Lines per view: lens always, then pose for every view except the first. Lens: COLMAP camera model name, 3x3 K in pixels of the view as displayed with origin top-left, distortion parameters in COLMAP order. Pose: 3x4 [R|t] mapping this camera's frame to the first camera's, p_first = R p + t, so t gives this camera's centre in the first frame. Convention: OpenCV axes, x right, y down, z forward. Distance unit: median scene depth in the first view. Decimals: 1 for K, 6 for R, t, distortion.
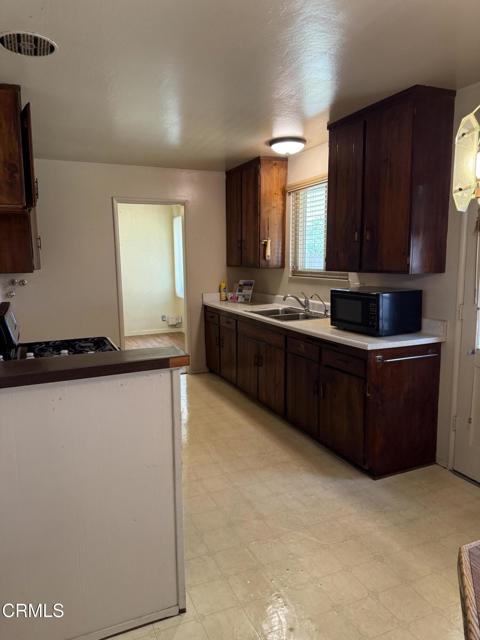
lens RADIAL K [[460.0, 0, 238.5], [0, 460.0, 320.5], [0, 0, 1]] dist [0.074798, -0.071115]
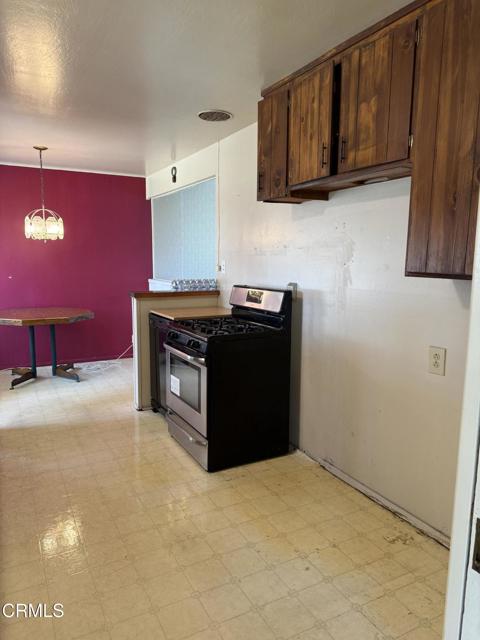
lens RADIAL K [[460.0, 0, 237.2], [0, 460.0, 319.1], [0, 0, 1]] dist [0.074798, -0.071115]
pose [[-0.997044, 0.000949, -0.076830, -0.298702], [-0.020150, 0.961695, 0.273381, -0.288145], [0.074146, 0.274121, -0.958833, 2.069534]]
